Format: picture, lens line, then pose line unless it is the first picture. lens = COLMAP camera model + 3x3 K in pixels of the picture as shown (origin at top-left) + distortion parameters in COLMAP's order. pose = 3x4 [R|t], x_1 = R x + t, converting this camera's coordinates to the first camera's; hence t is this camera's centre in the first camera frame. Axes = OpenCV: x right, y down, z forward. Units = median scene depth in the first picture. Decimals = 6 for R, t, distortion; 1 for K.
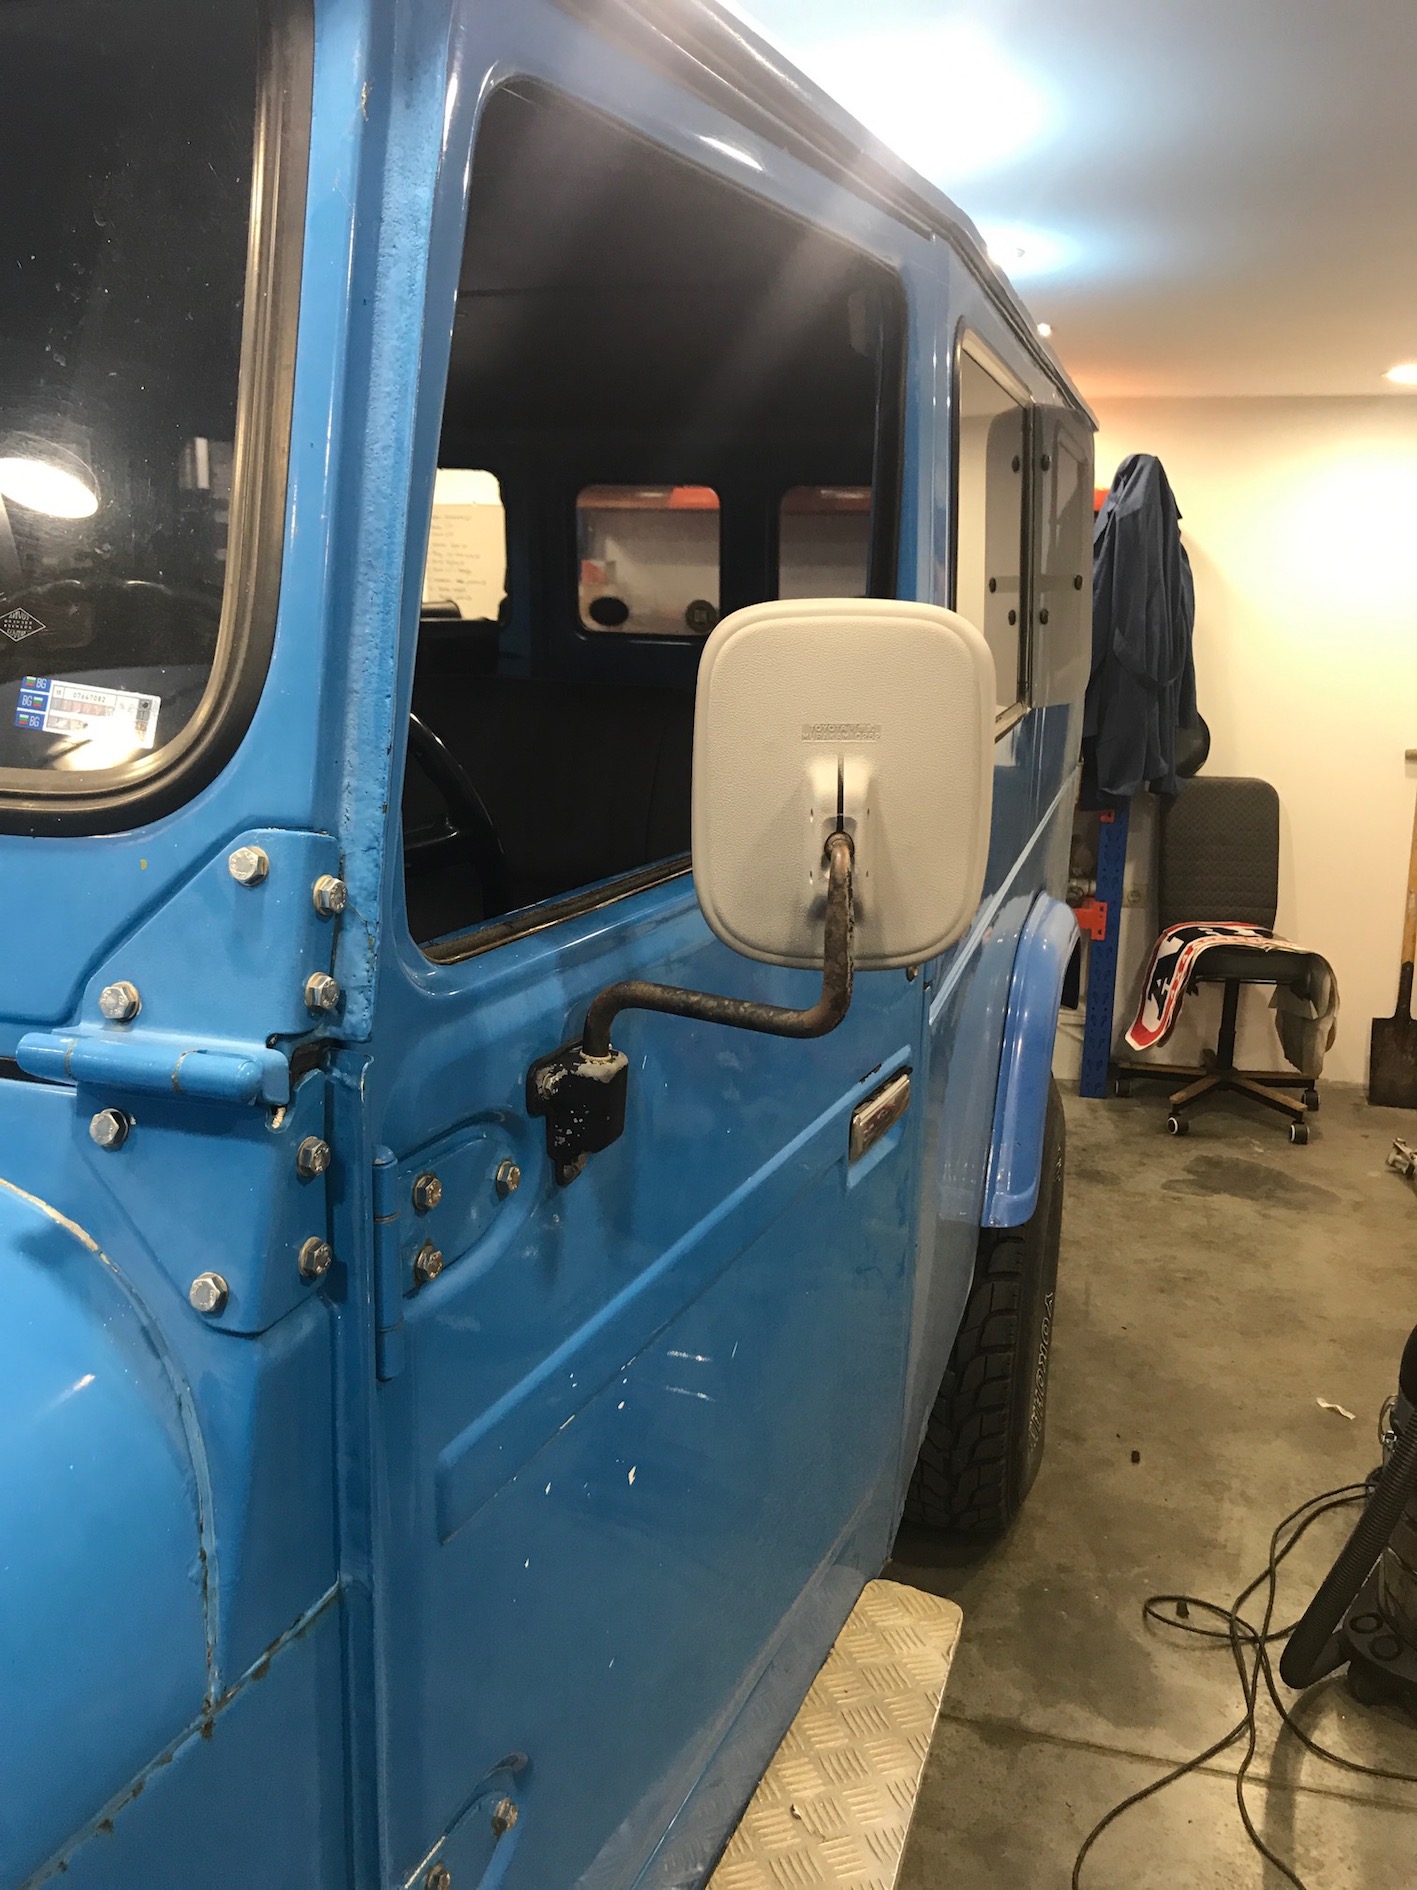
lens RADIAL K [[1580.1, 0, 709.6], [0, 1580.1, 946.2], [0, 0, 1]] dist [0.049336, -0.032578]
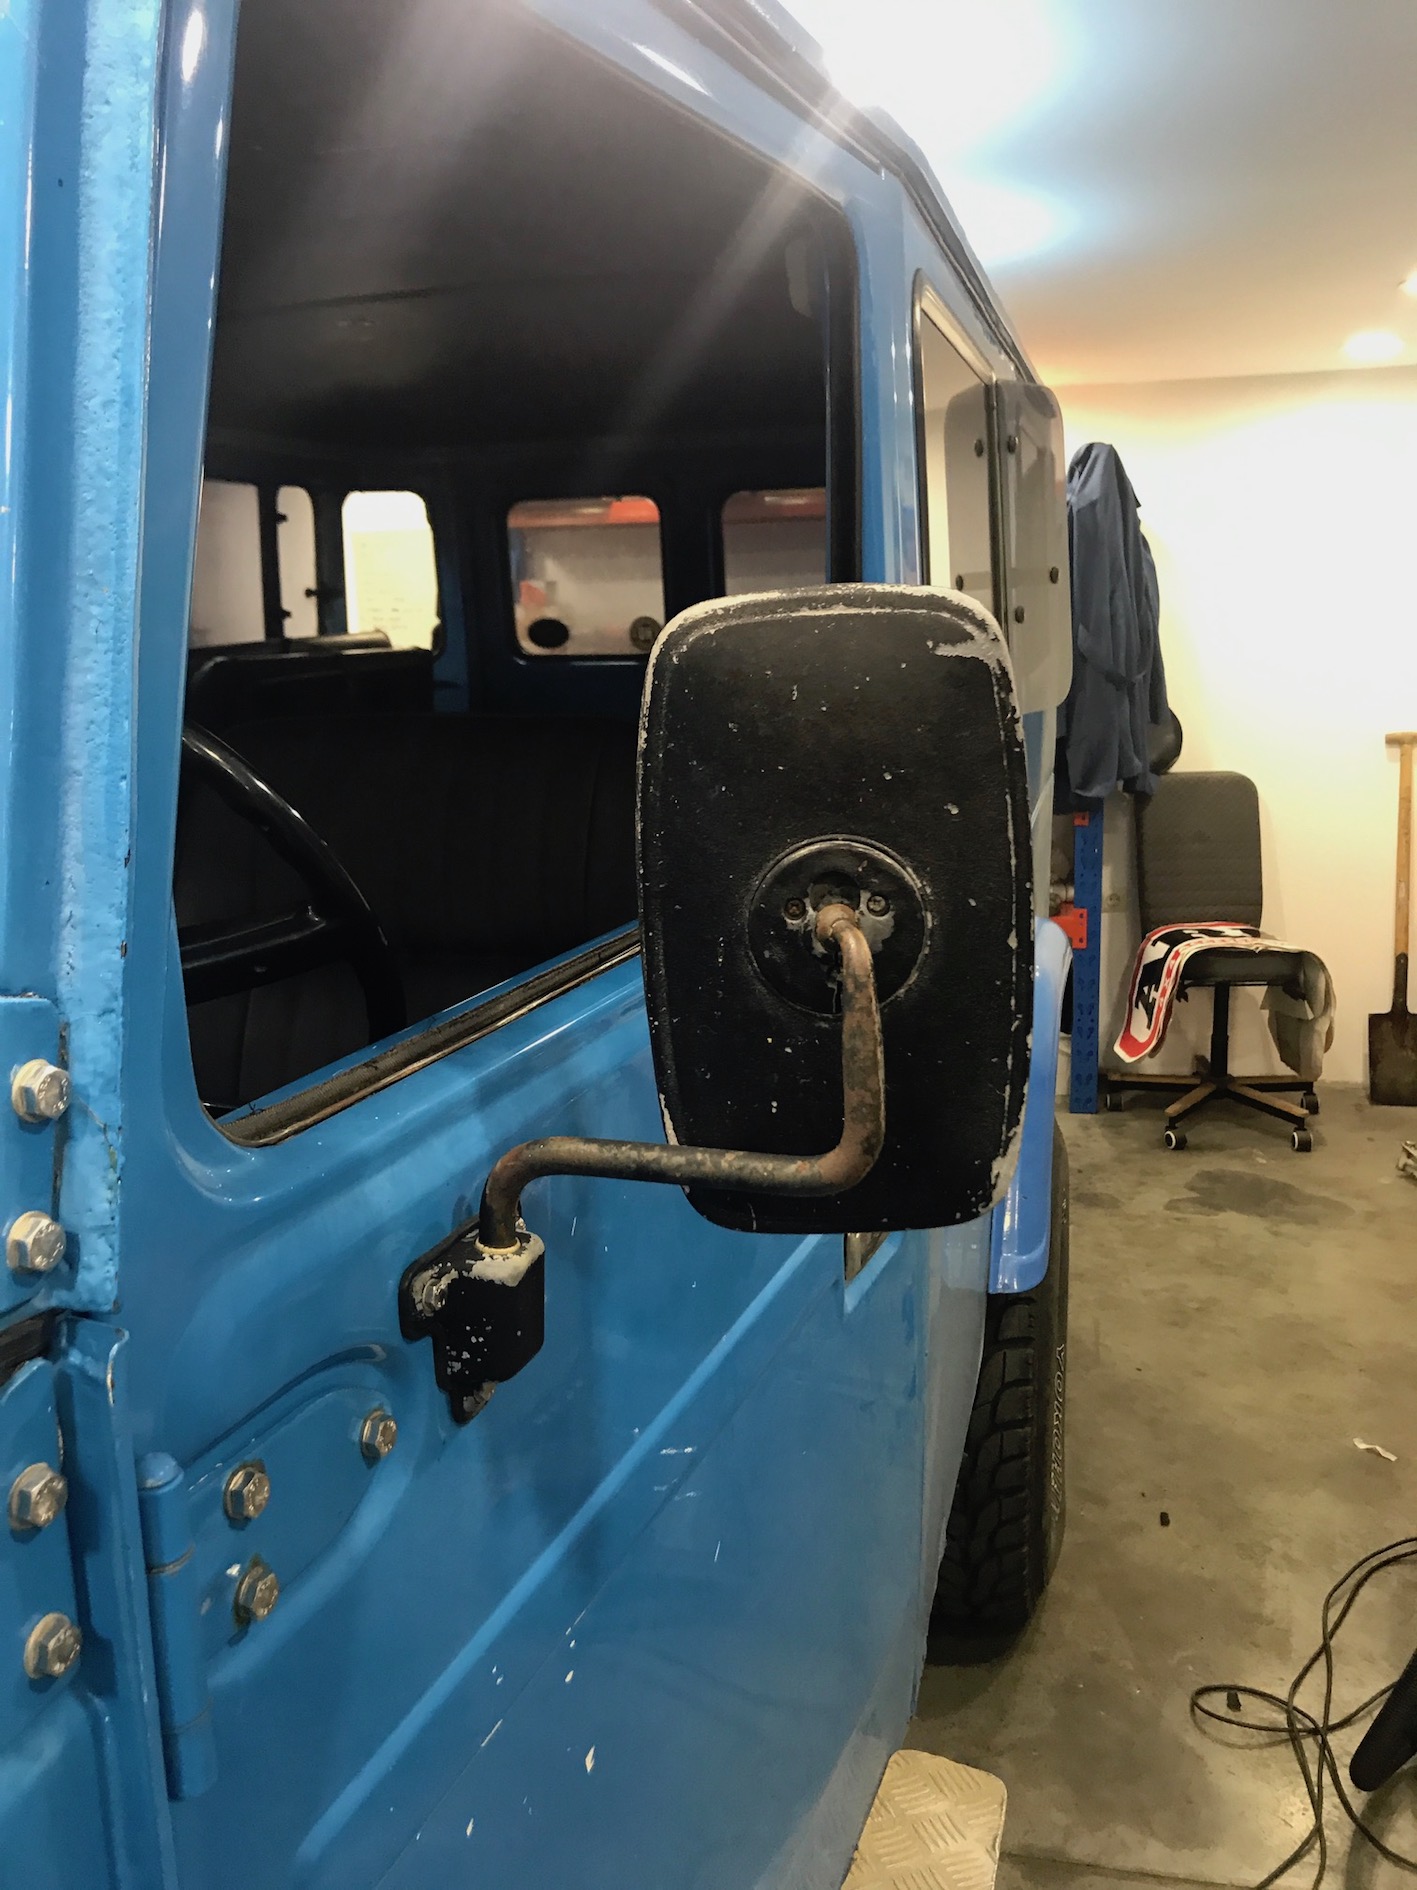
lens RADIAL K [[1580.1, 0, 702.0], [0, 1580.1, 940.8], [0, 0, 1]] dist [0.049336, -0.032578]
pose [[0.998412, -0.054355, 0.014831, 0.006424], [0.054542, 0.998433, -0.012513, -0.020323], [-0.014128, 0.013302, 0.999812, 0.099967]]
